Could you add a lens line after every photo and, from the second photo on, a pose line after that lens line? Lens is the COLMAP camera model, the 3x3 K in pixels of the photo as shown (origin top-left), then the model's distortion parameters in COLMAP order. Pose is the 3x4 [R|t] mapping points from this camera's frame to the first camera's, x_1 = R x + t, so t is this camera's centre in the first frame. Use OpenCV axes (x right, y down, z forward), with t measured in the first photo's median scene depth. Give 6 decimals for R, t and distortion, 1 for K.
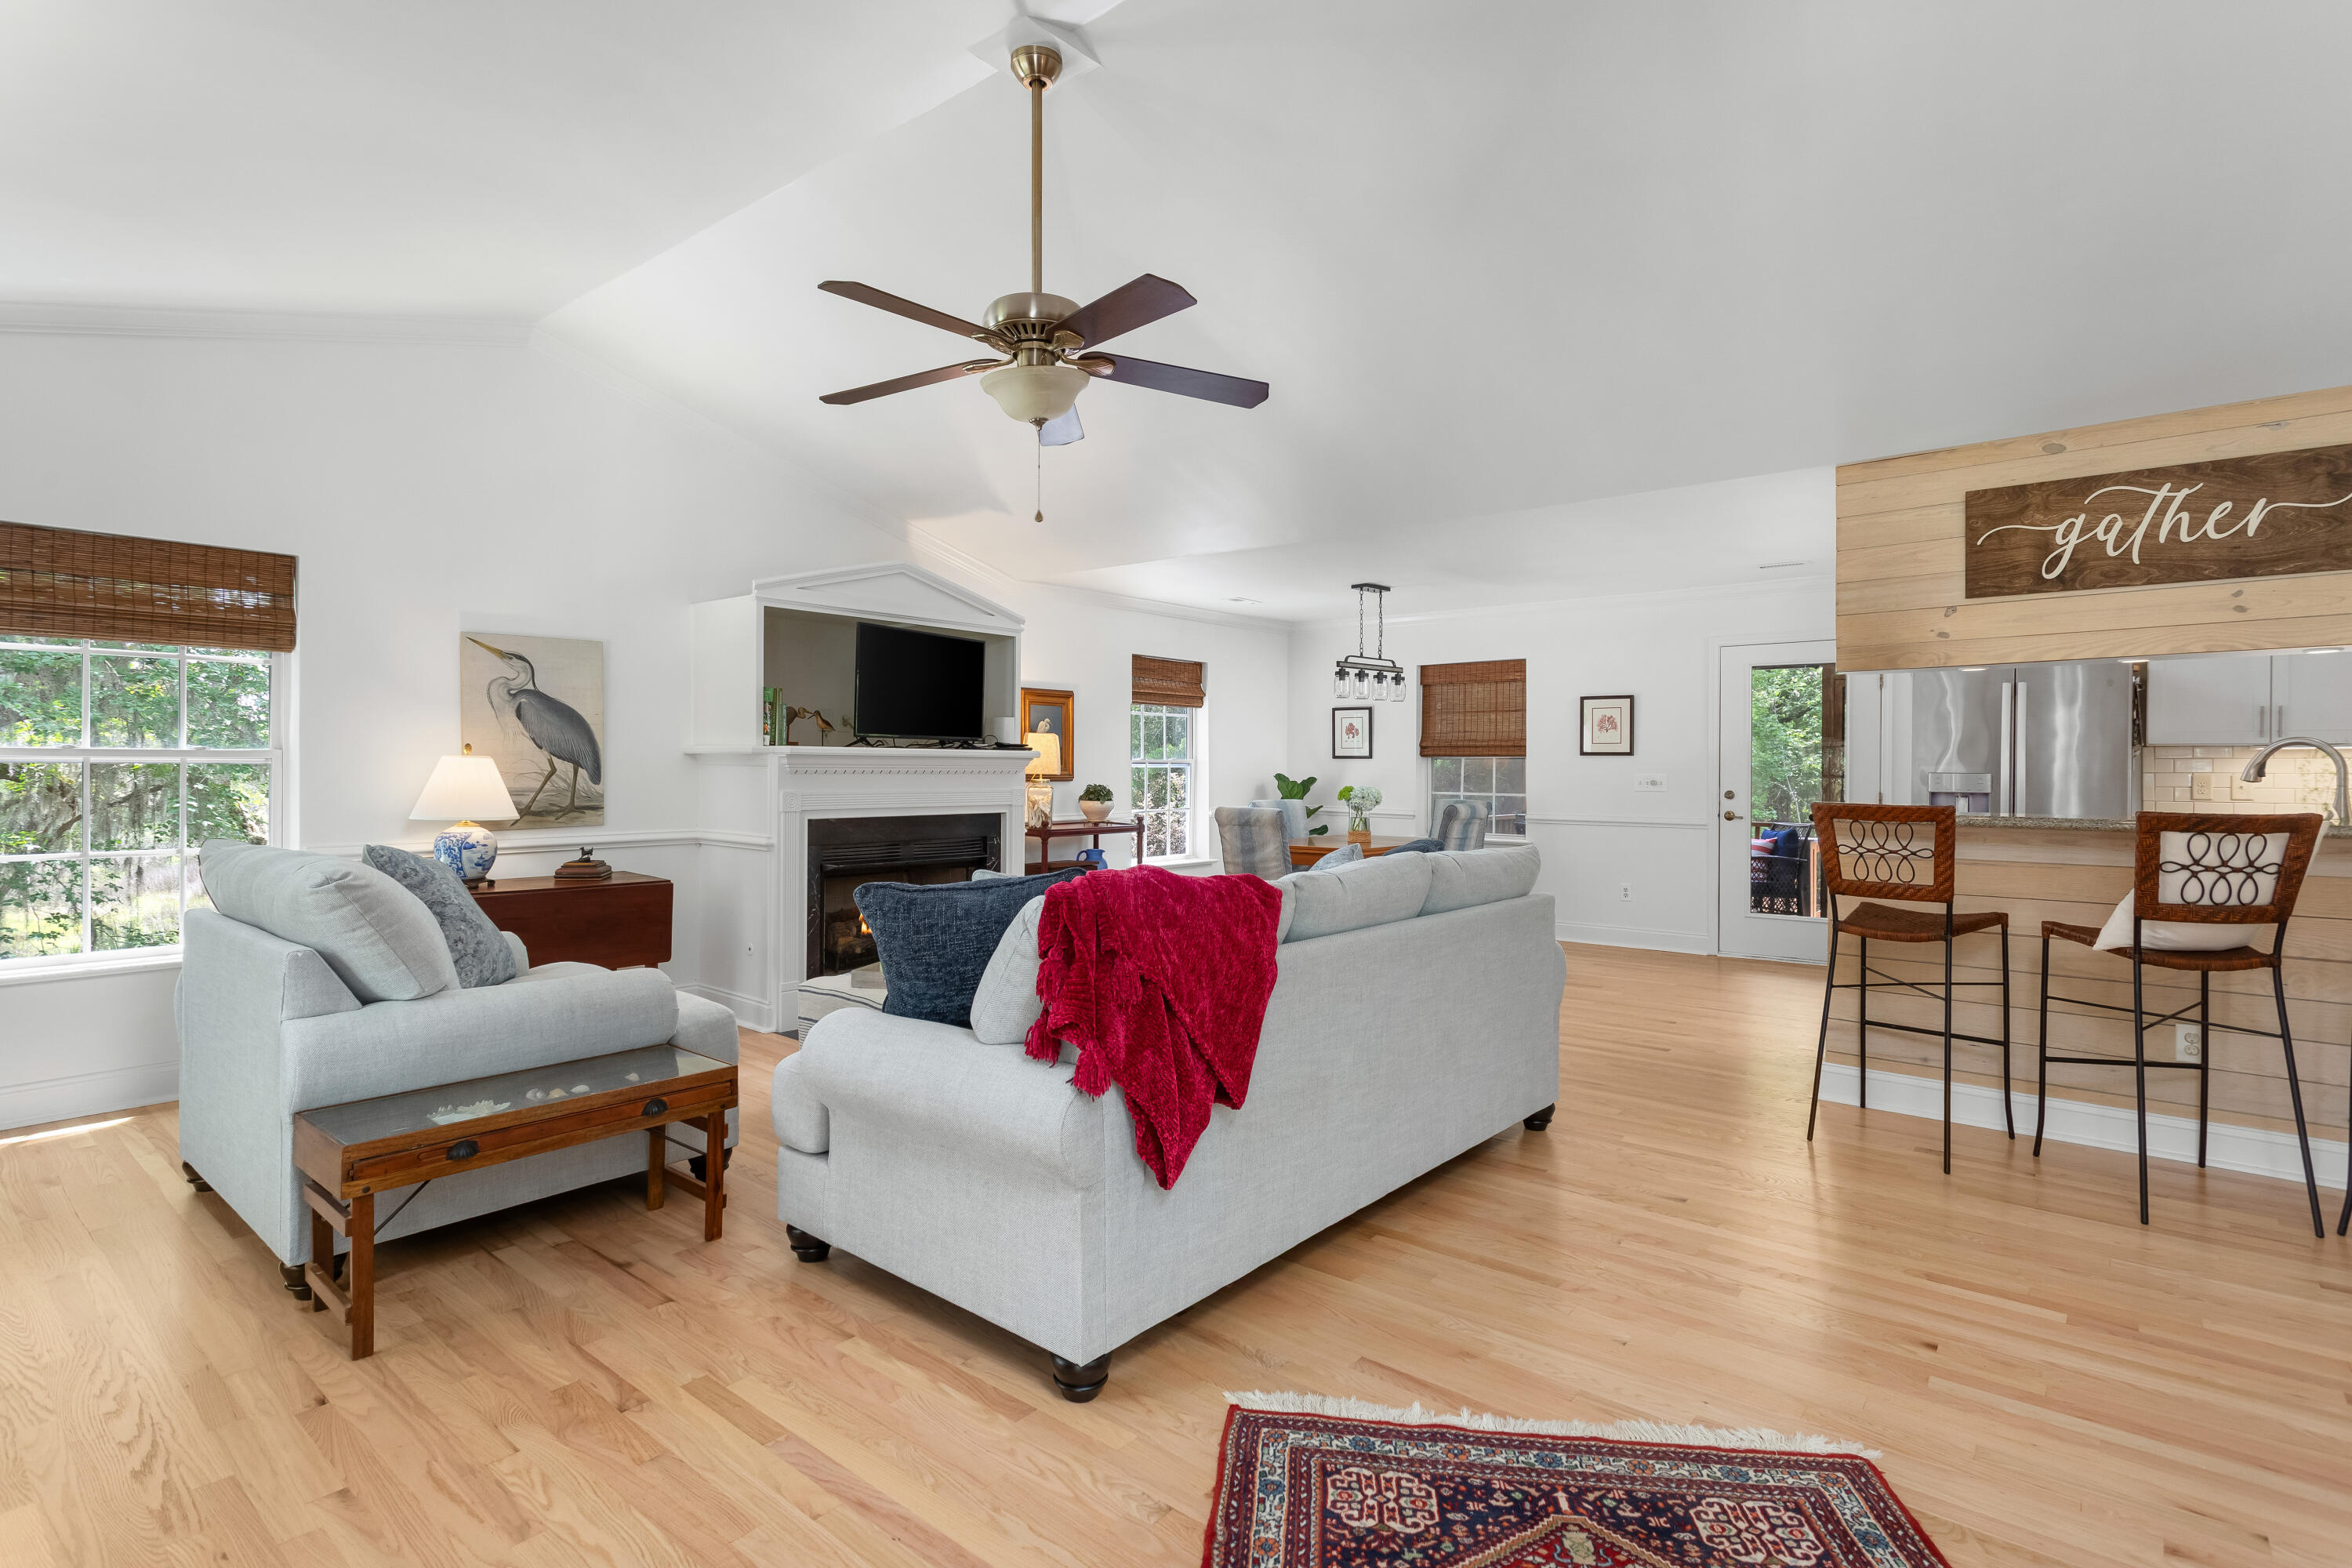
lens RADIAL K [[1143.7, 0, 1178.8], [0, 1143.7, 766.9], [0, 0, 1]] dist [0.004521, -0.000846]
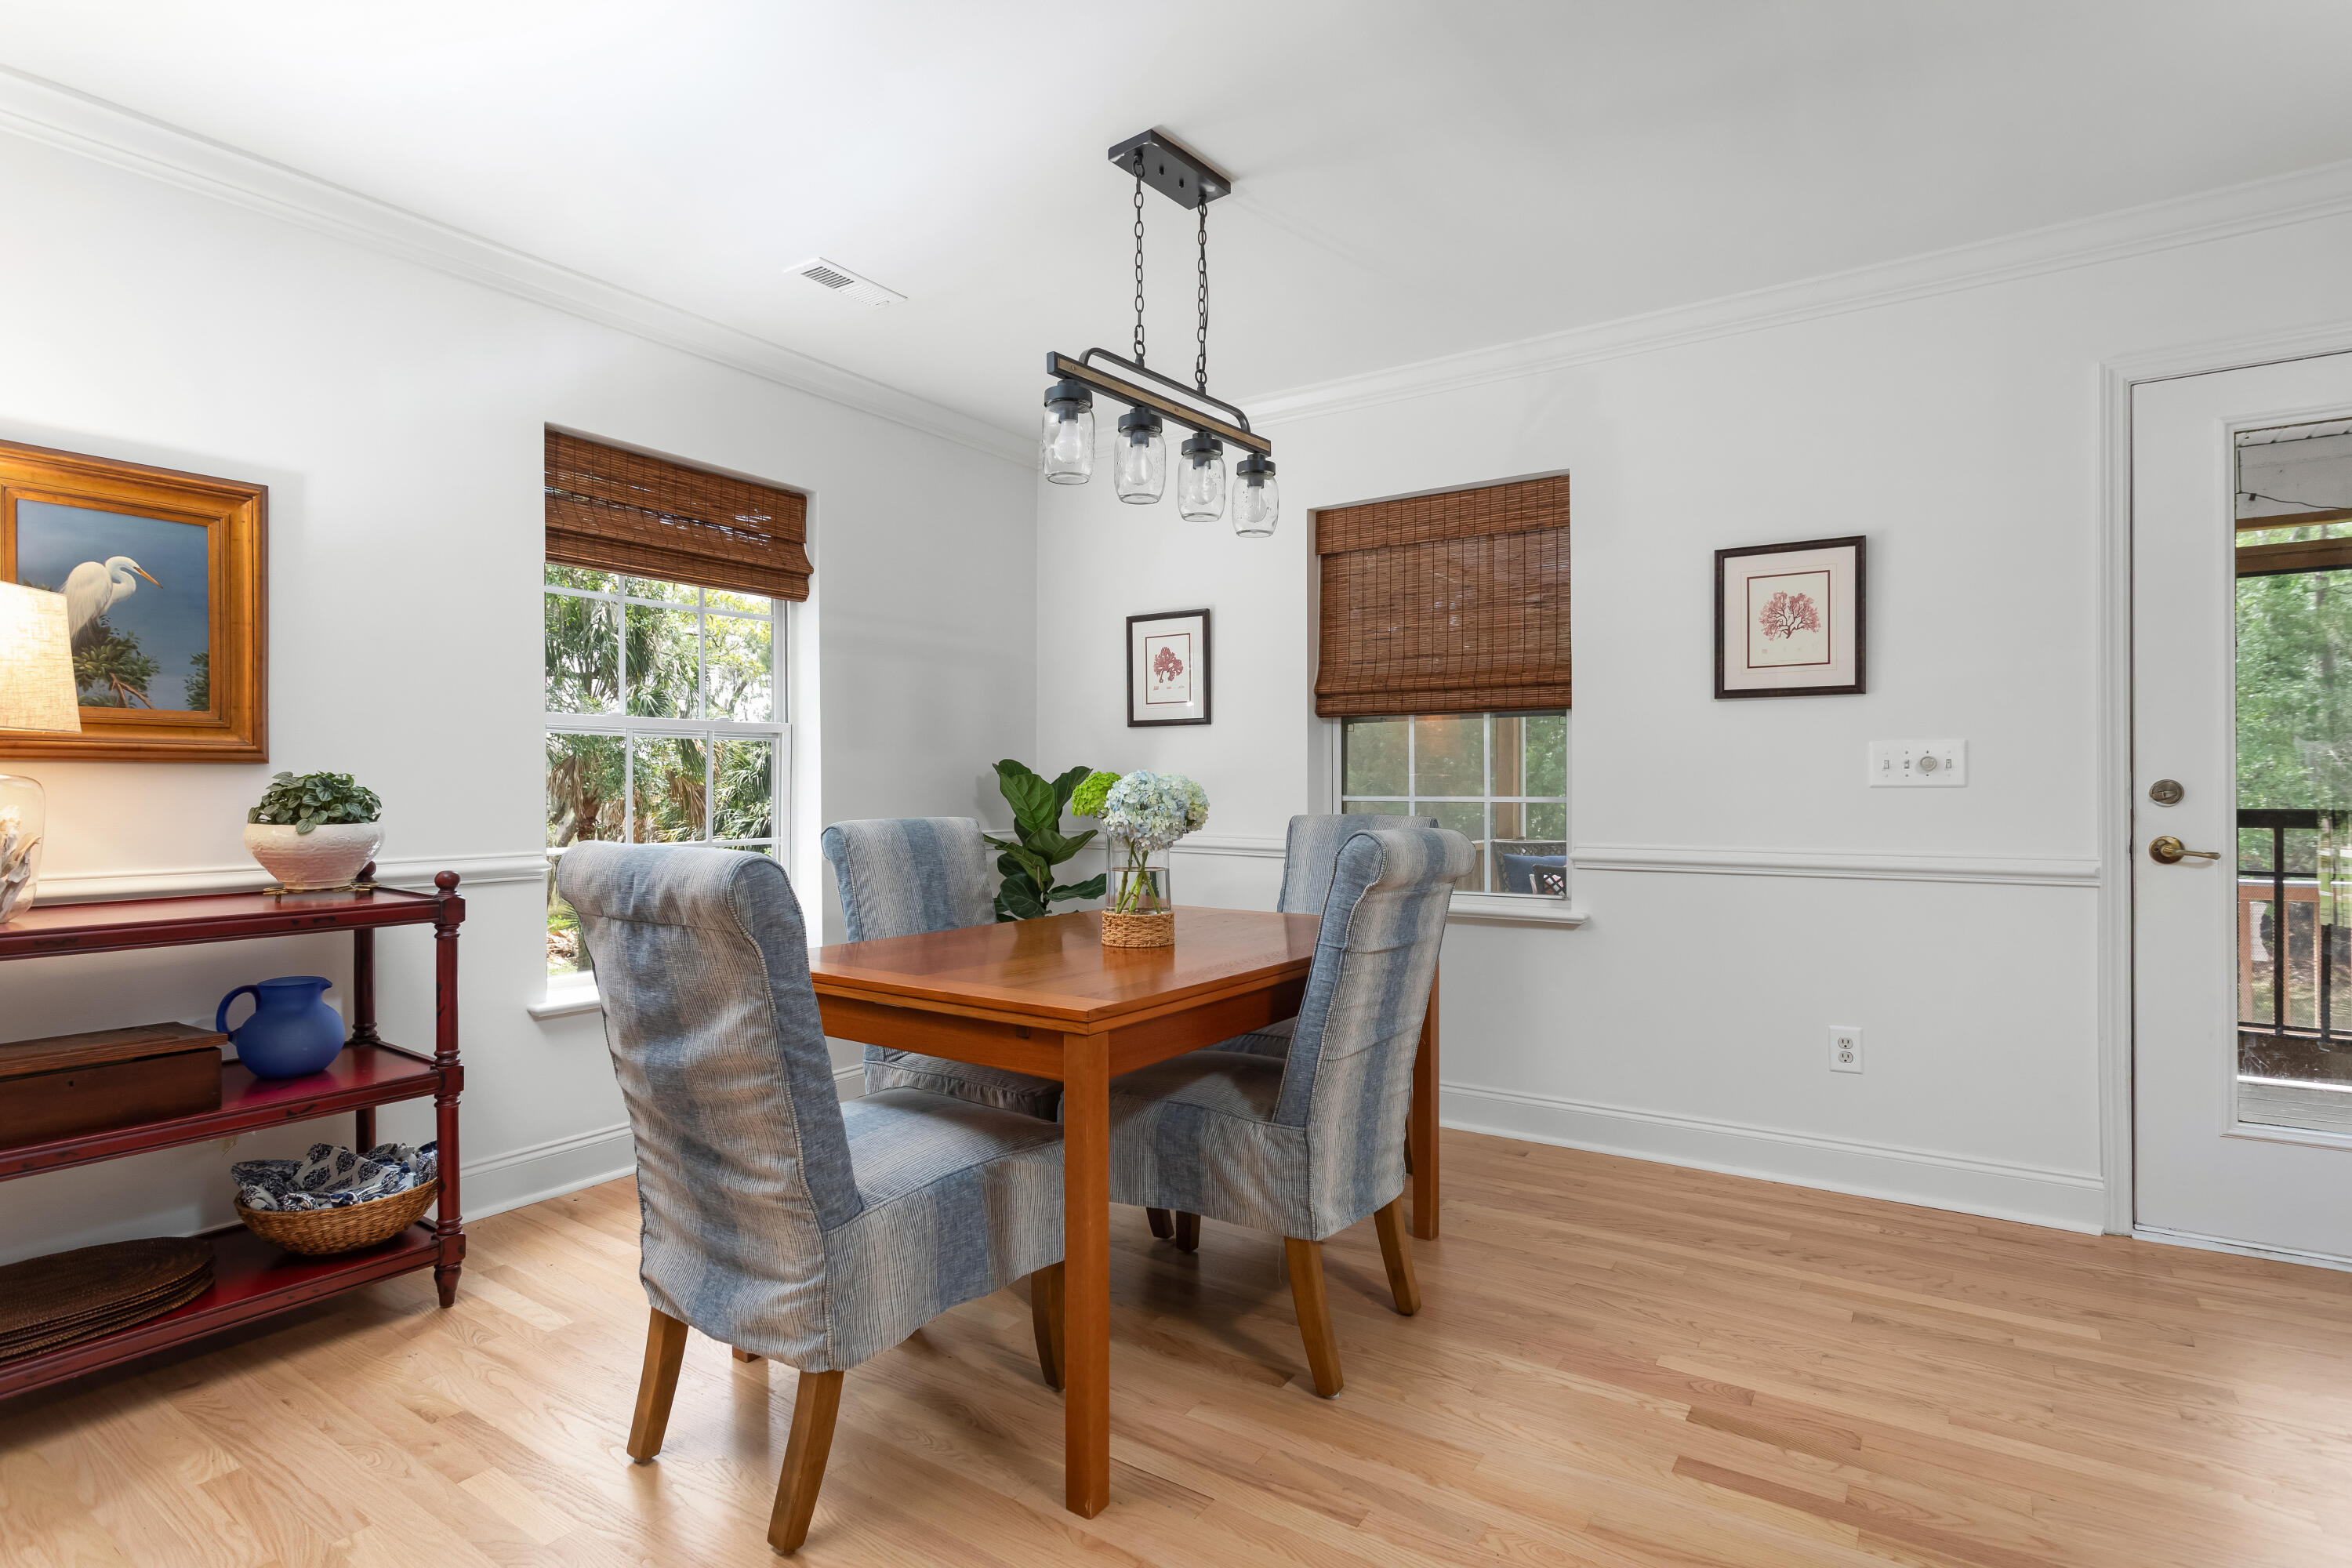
lens RADIAL K [[1187.7, 0, 1173.7], [0, 1187.7, 794.3], [0, 0, 1]] dist [-0.004410, -0.000257]
pose [[0.995493, -0.005943, 0.094646, 0.179742], [0.005221, 0.999955, 0.007878, 0.027089], [-0.094688, -0.007349, 0.995480, 0.875803]]
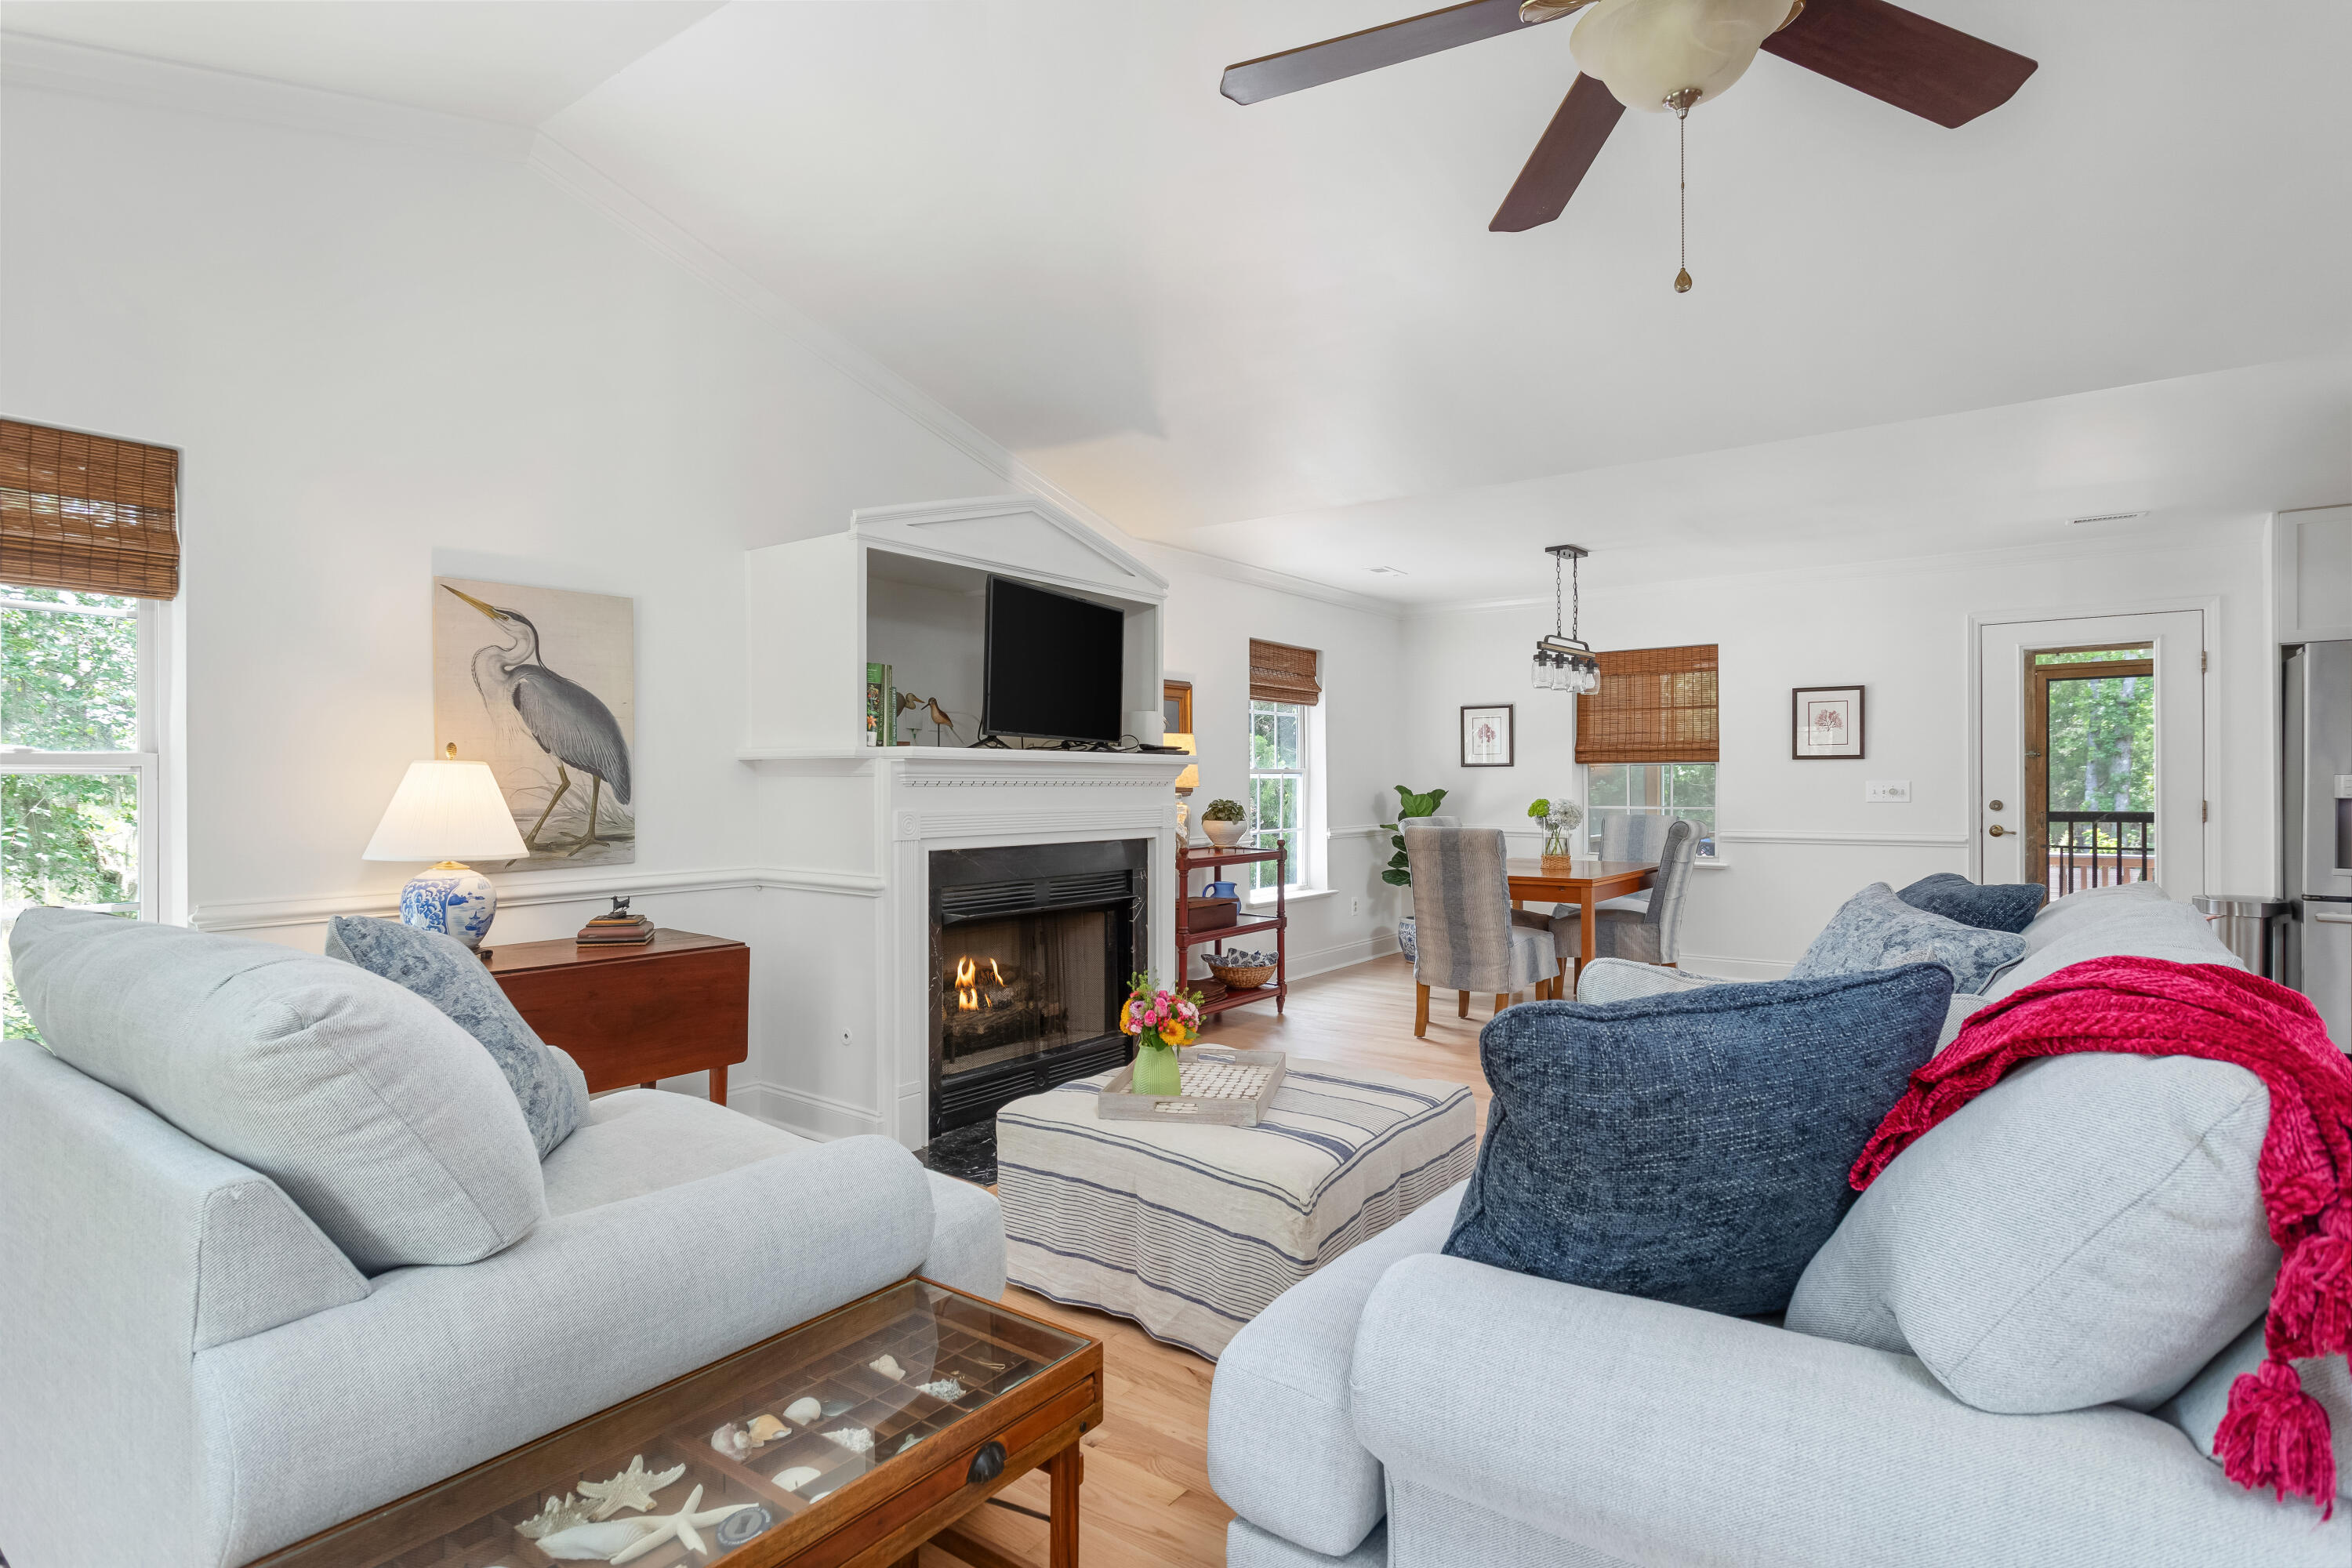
lens RADIAL K [[1187.7, 0, 1181.5], [0, 1187.7, 783.1], [0, 0, 1]] dist [-0.004410, -0.000257]
pose [[0.998214, -0.007890, 0.059212, -0.202384], [0.007923, 0.999969, -0.000332, 0.005187], [-0.059208, 0.000800, 0.998245, 0.247354]]
